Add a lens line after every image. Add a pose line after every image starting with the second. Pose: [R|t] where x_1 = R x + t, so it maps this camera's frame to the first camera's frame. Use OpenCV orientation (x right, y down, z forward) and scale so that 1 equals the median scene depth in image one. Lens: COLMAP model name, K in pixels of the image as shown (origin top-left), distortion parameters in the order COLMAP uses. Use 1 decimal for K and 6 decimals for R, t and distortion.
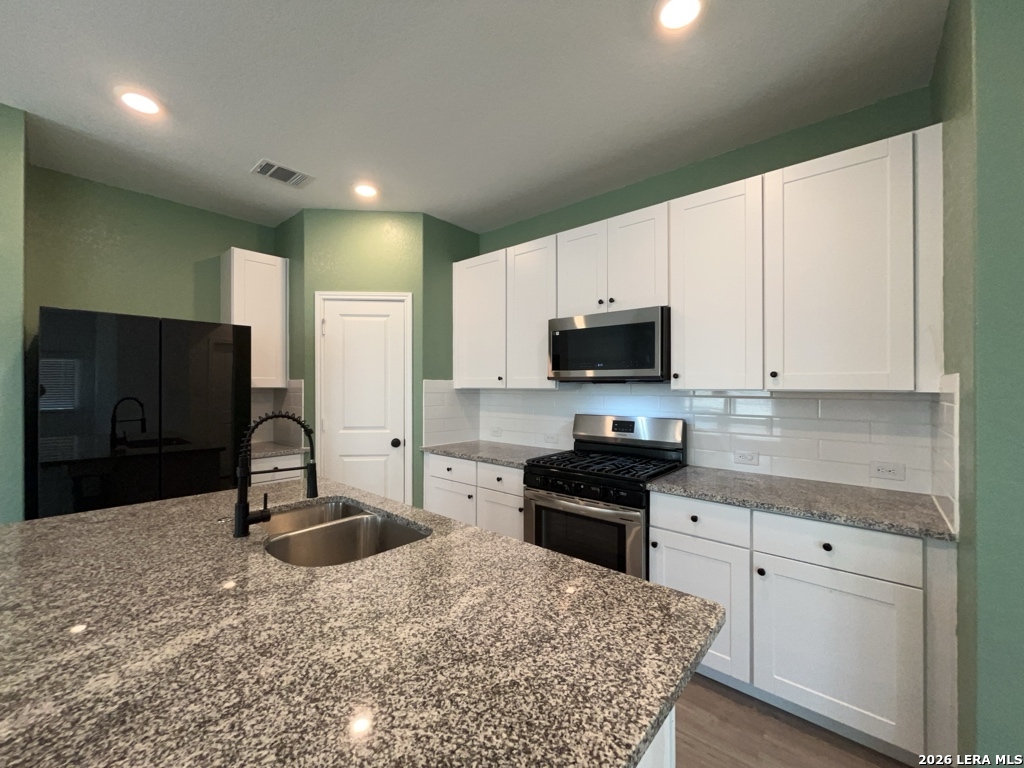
lens RADIAL K [[415.9, 0, 519.8], [0, 415.9, 381.8], [0, 0, 1]] dist [-0.009477, 0.000501]
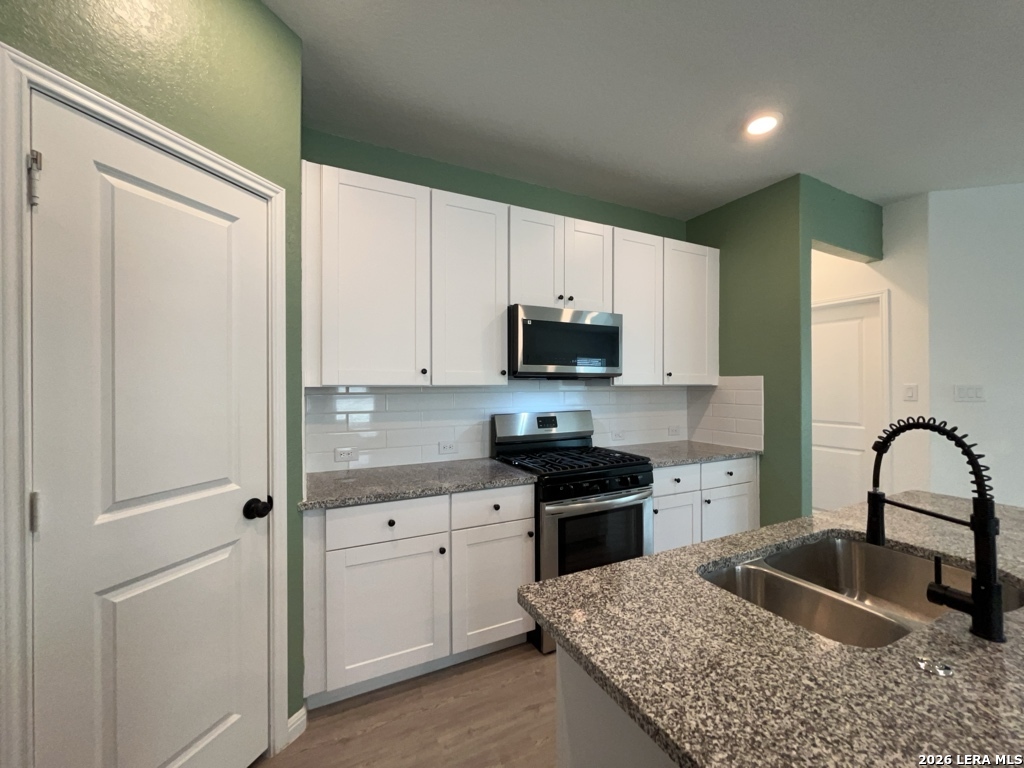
lens RADIAL K [[415.9, 0, 520.1], [0, 415.9, 383.8], [0, 0, 1]] dist [-0.009477, 0.000501]
pose [[0.383334, -0.002514, 0.923606, -0.688621], [-0.008234, 0.999947, 0.006140, 0.007544], [-0.923573, -0.009958, 0.383293, 0.647139]]
